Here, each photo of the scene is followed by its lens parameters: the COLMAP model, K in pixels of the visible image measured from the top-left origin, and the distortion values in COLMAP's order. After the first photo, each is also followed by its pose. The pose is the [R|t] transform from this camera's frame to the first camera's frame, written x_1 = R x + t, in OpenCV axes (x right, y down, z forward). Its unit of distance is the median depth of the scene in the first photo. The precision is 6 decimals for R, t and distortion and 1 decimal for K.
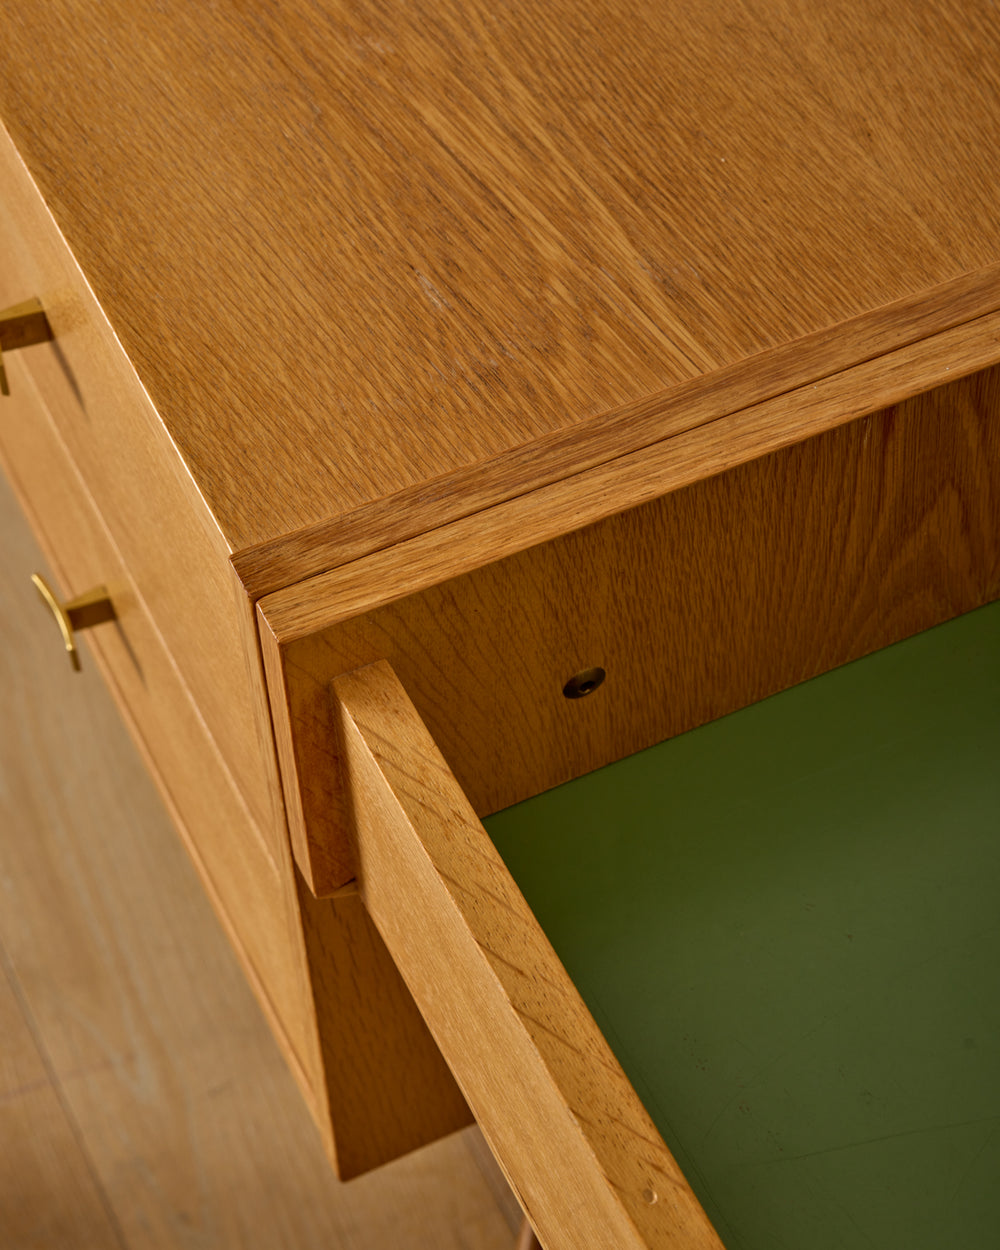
lens RADIAL K [[2581.3, 0, 500.0], [0, 2581.3, 625.0], [0, 0, 1]] dist [0.009227, -0.091424]
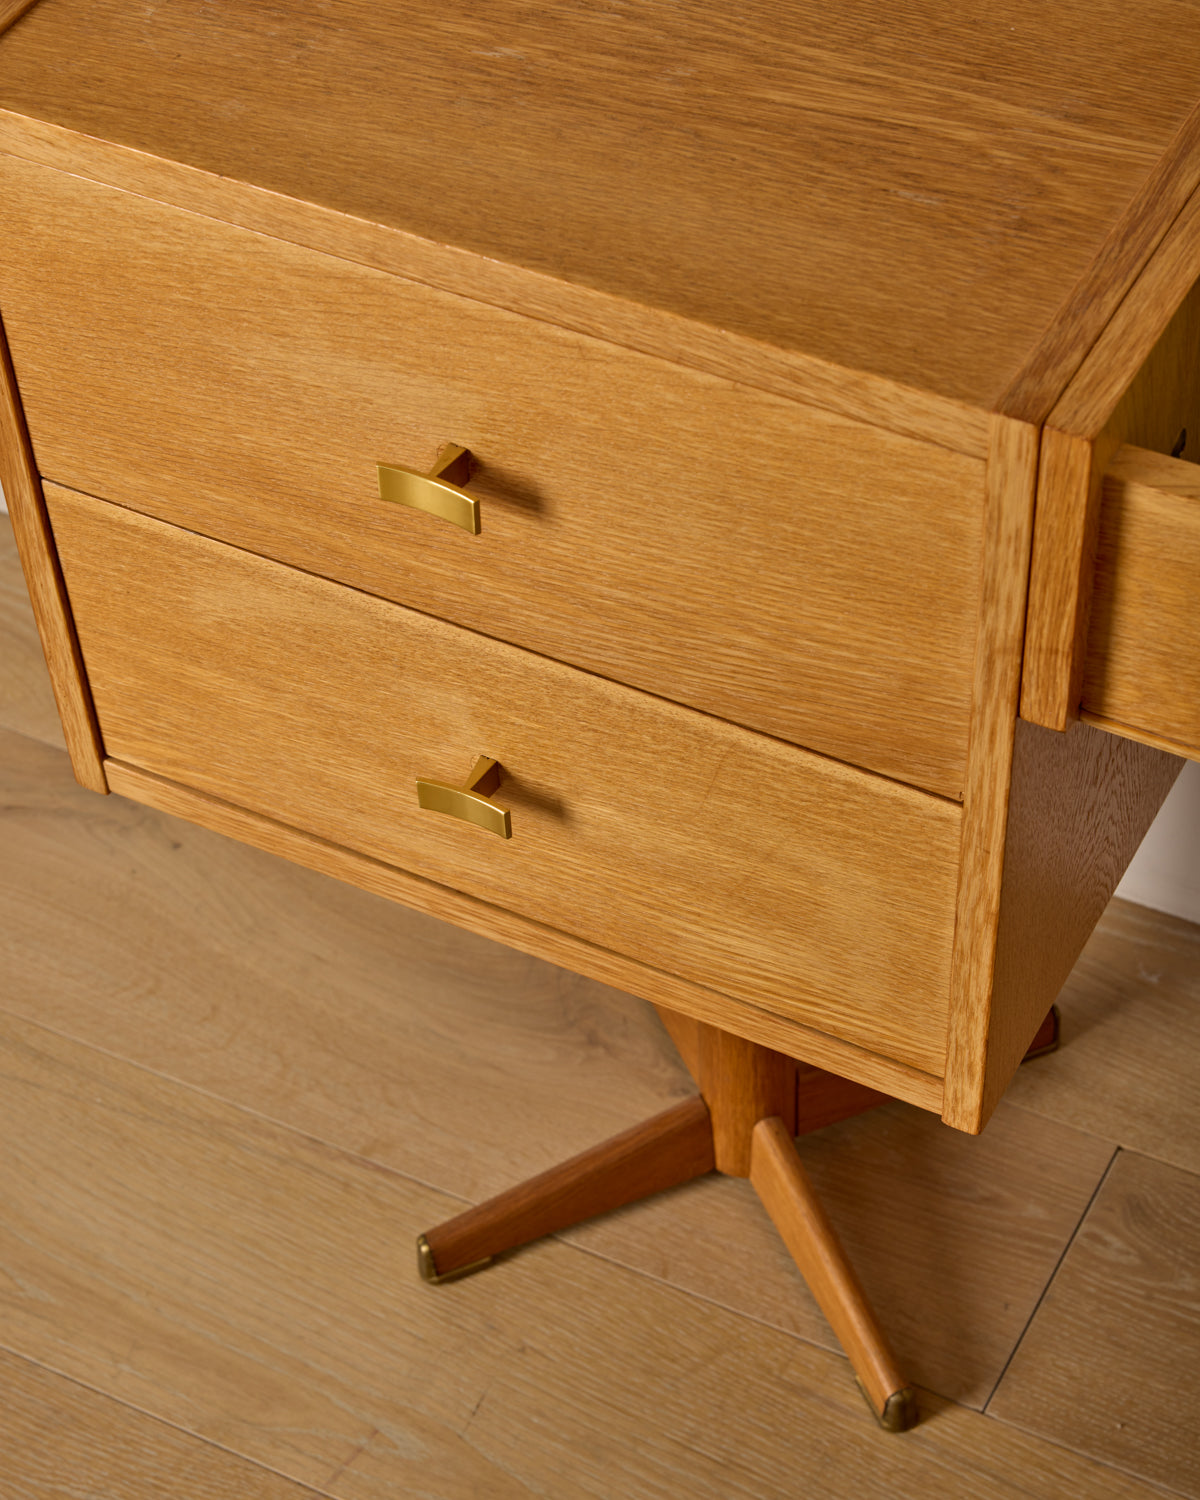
lens RADIAL K [[3097.5, 0, 600.0], [0, 3097.5, 750.0], [0, 0, 1]] dist [0.009227, -0.091424]
pose [[0.817283, -0.443146, 0.368334, -0.742581], [0.486511, 0.873195, -0.028954, 0.054429], [-0.308797, 0.202862, 0.929243, -0.175311]]
